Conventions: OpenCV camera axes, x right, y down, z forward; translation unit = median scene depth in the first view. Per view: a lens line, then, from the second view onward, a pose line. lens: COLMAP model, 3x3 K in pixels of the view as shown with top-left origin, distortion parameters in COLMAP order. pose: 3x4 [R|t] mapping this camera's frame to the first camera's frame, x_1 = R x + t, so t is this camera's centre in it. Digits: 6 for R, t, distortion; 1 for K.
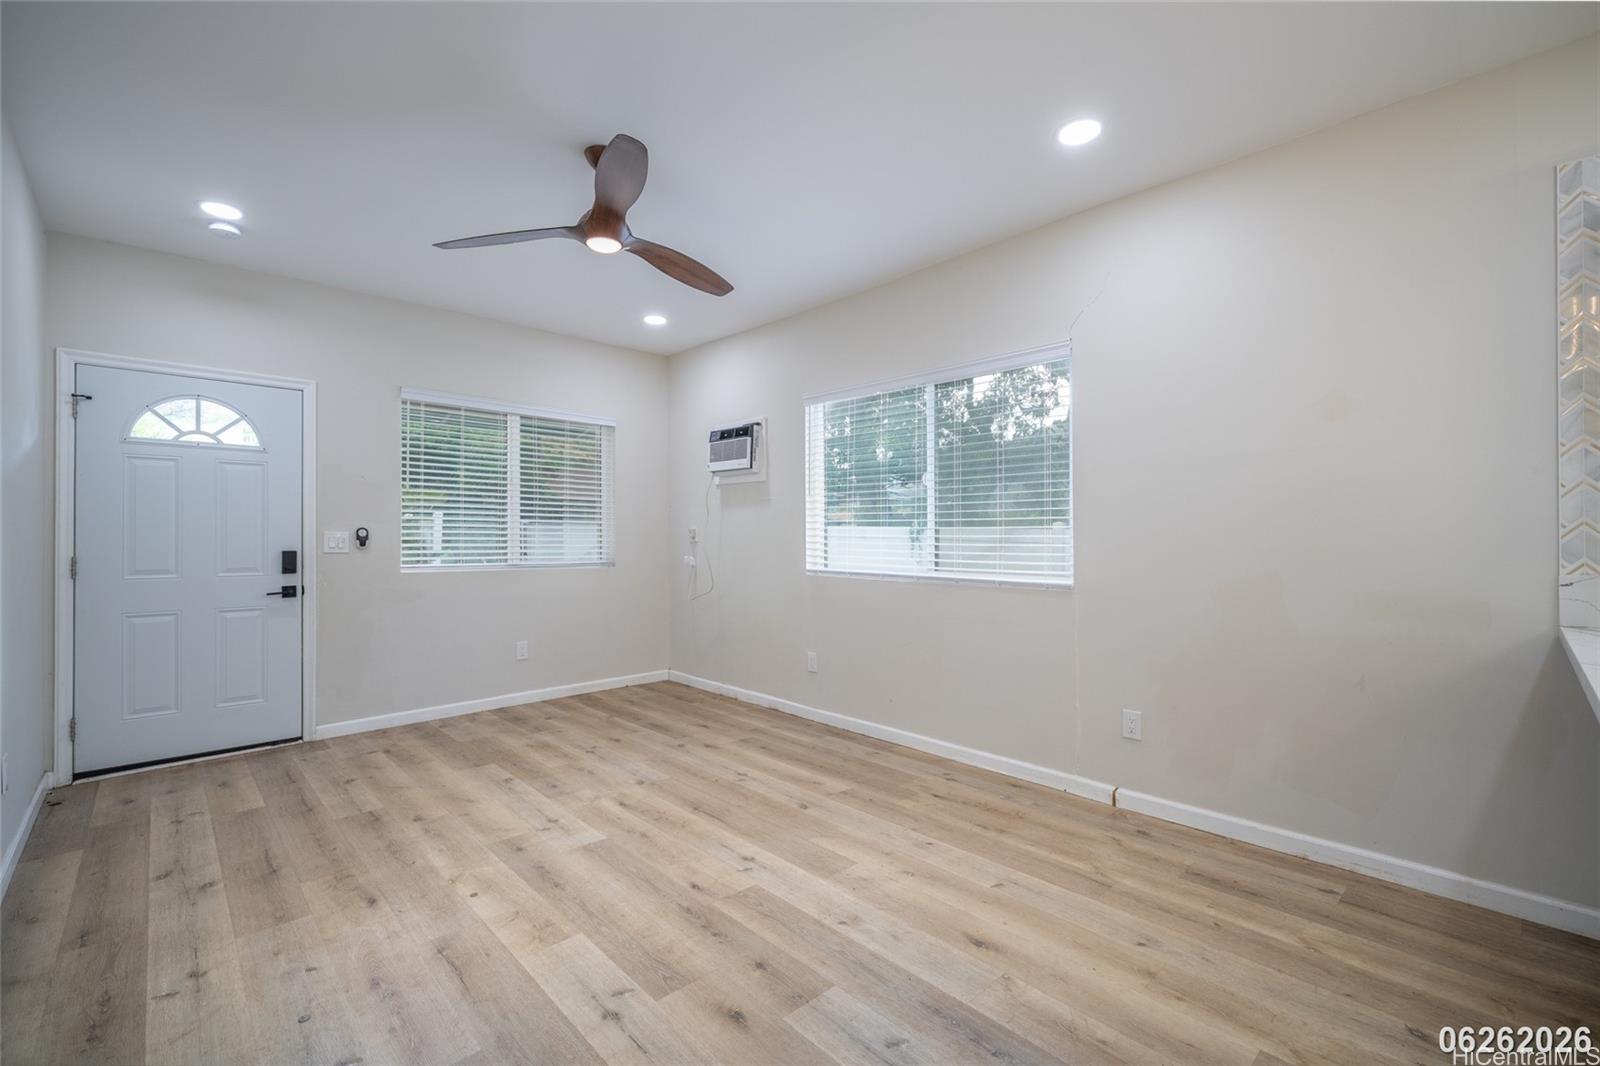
lens RADIAL K [[686.4, 0, 806.7], [0, 686.4, 536.5], [0, 0, 1]] dist [-0.000094, 0.000081]
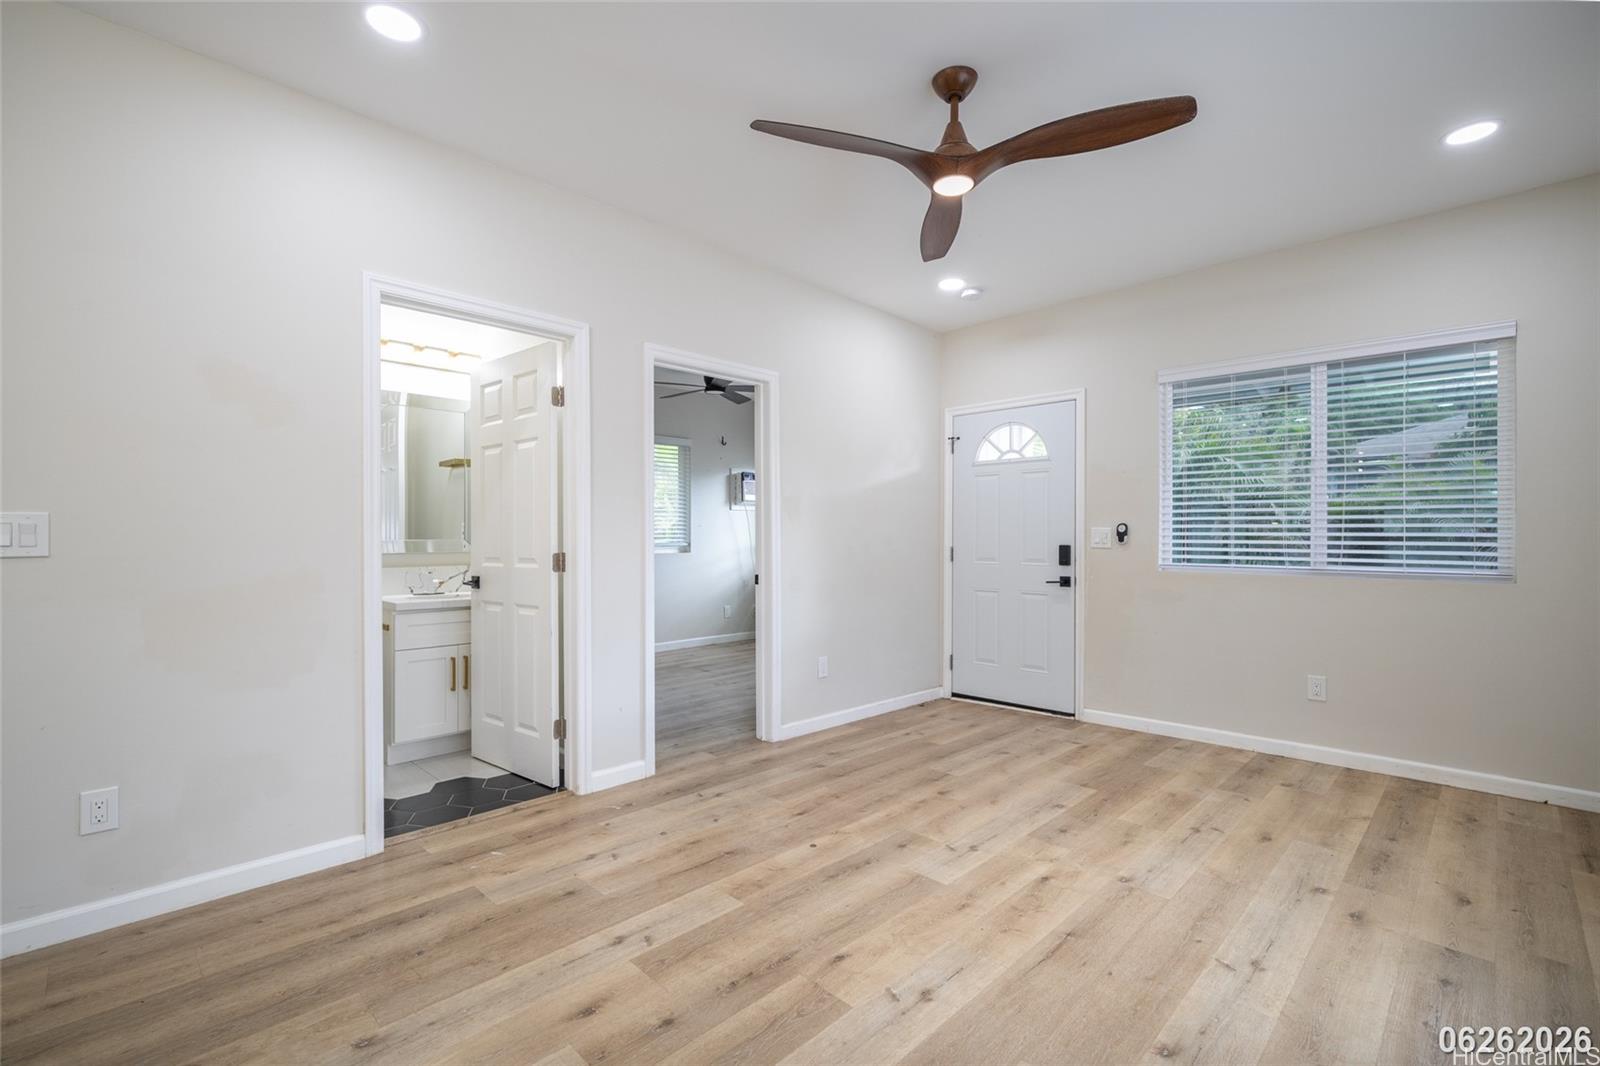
lens RADIAL K [[708.6, 0, 803.2], [0, 708.6, 534.6], [0, 0, 1]] dist [0.000156, -0.000070]
pose [[0.032523, -0.002726, -0.999467, 0.504234], [0.003290, 0.999991, -0.002620, 0.006664], [0.999466, -0.003203, 0.032532, 0.691245]]
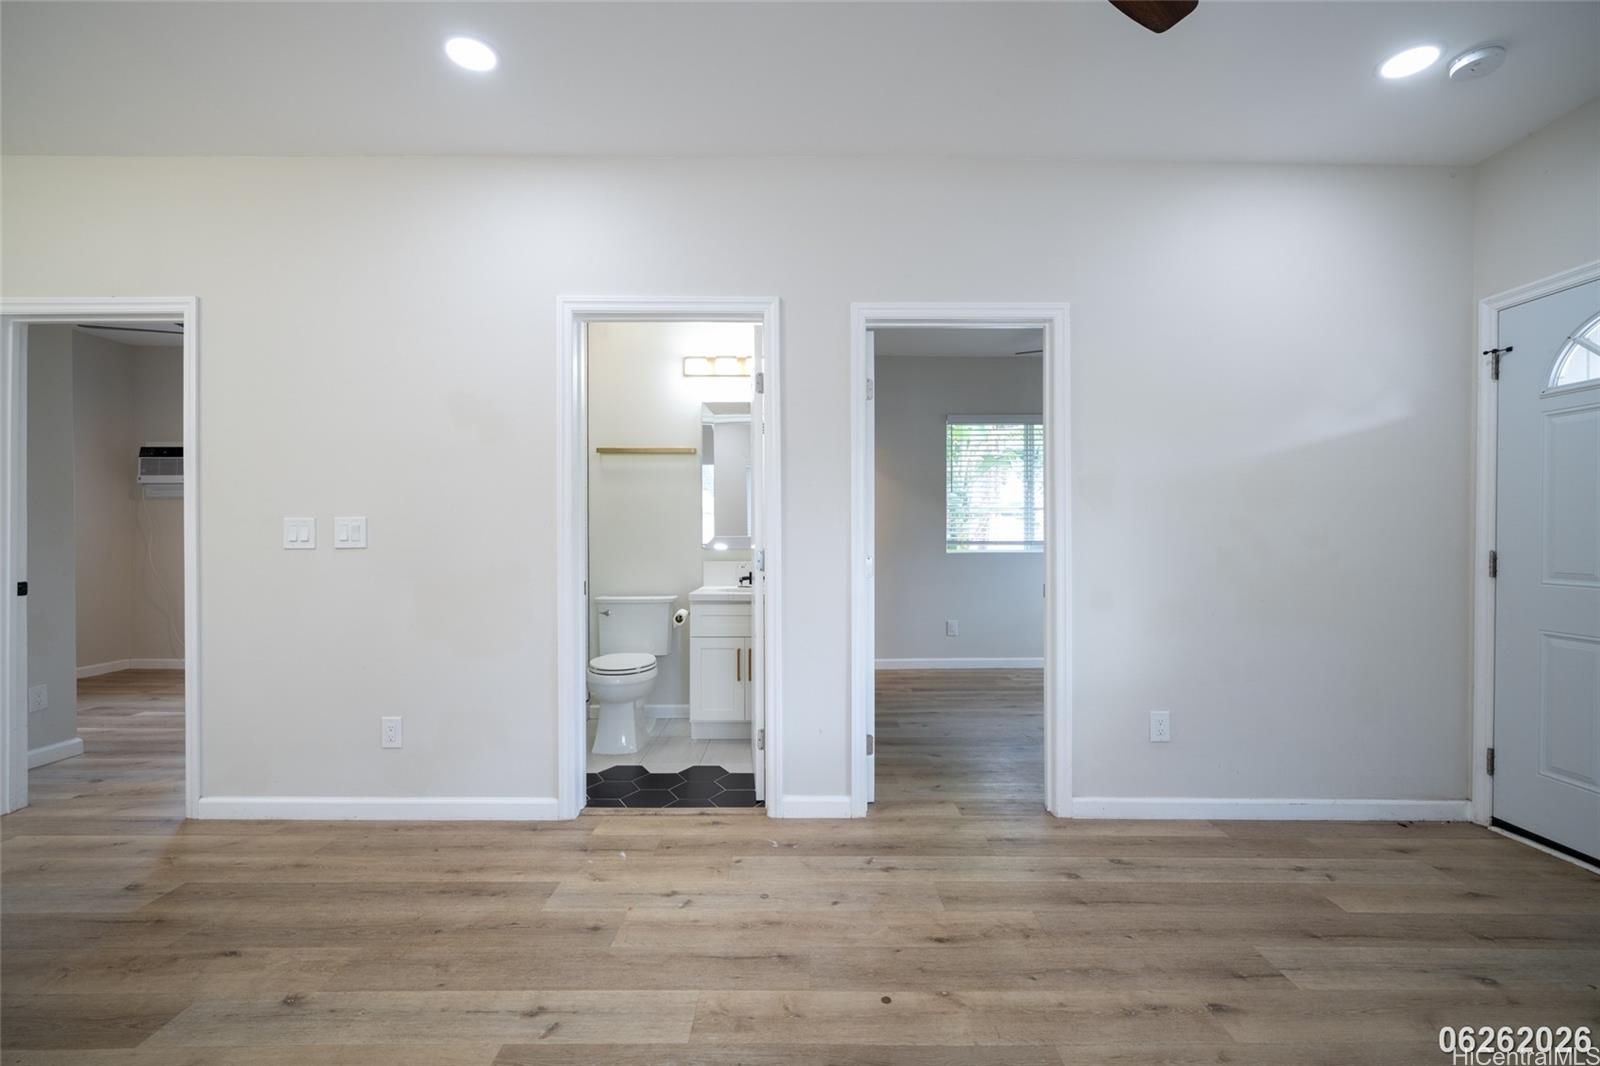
lens RADIAL K [[686.4, 0, 806.7], [0, 686.4, 536.5], [0, 0, 1]] dist [-0.000094, 0.000081]
pose [[-0.683709, 0.003920, -0.729745, 0.088963], [0.004175, 0.999990, 0.001460, 0.008909], [0.729743, -0.002048, -0.683718, 1.060065]]
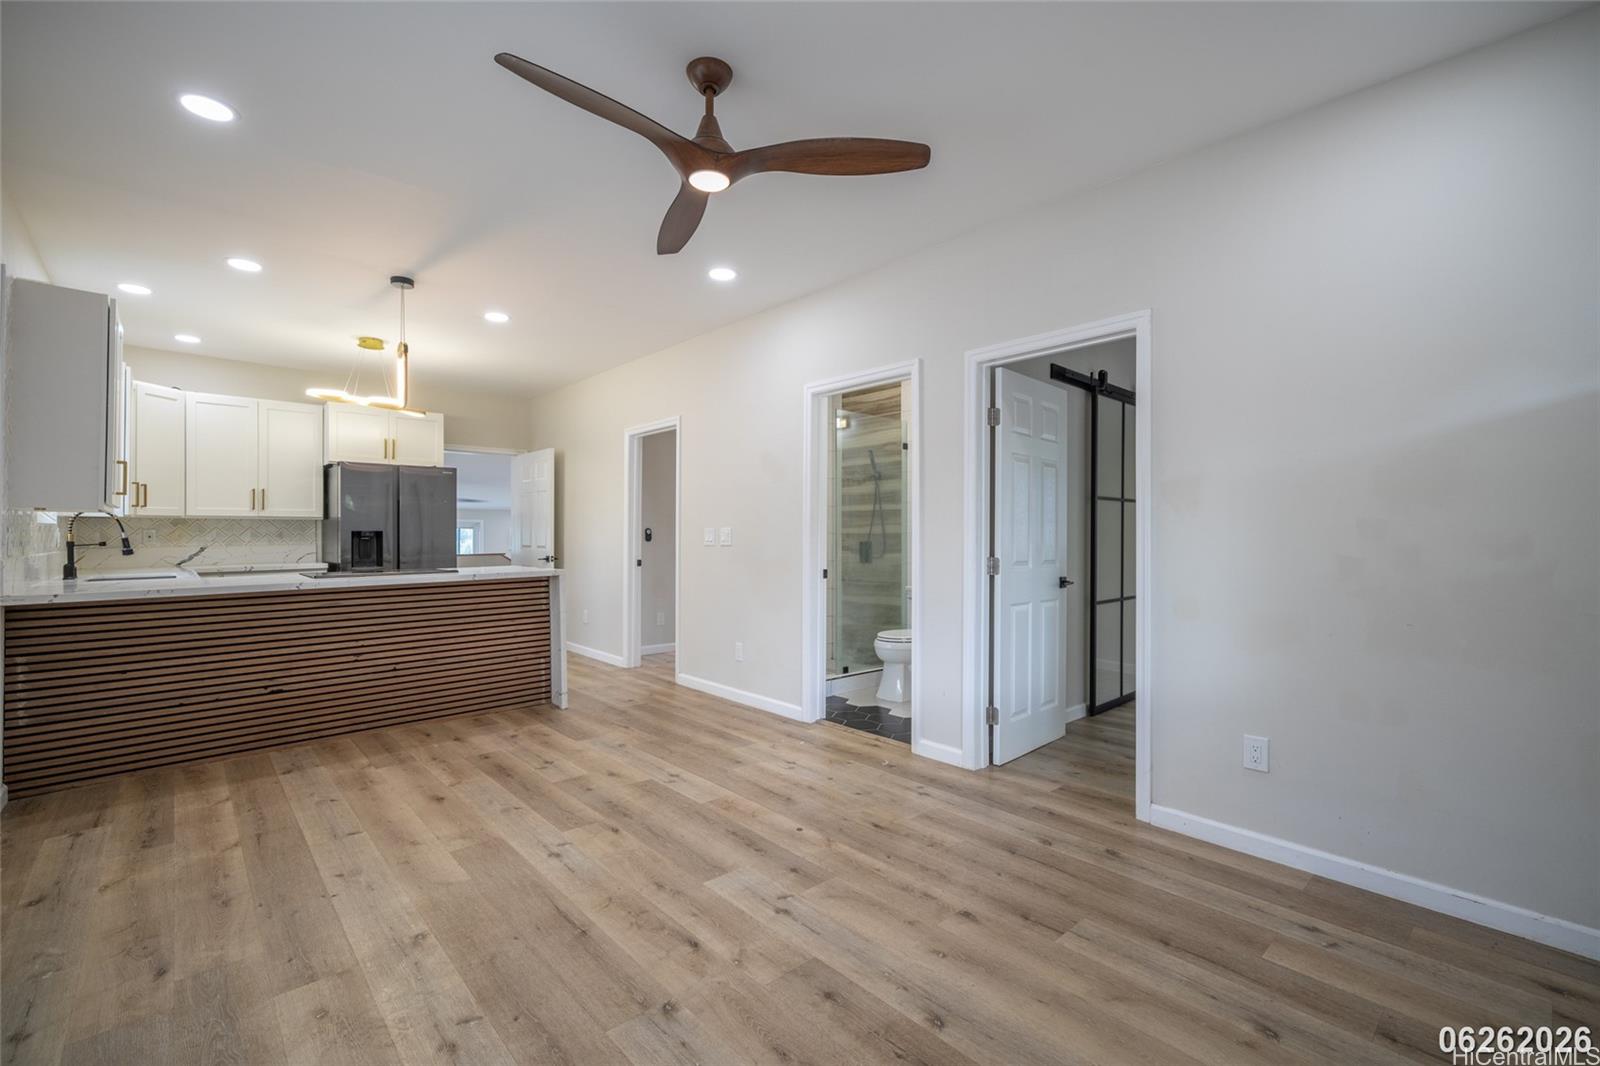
lens RADIAL K [[686.4, 0, 806.7], [0, 686.4, 536.5], [0, 0, 1]] dist [-0.000094, 0.000081]
pose [[-0.999901, -0.000141, 0.014067, -0.375456], [-0.000209, 0.999988, -0.004900, 0.010123], [-0.014066, -0.004902, -0.999889, 1.611344]]
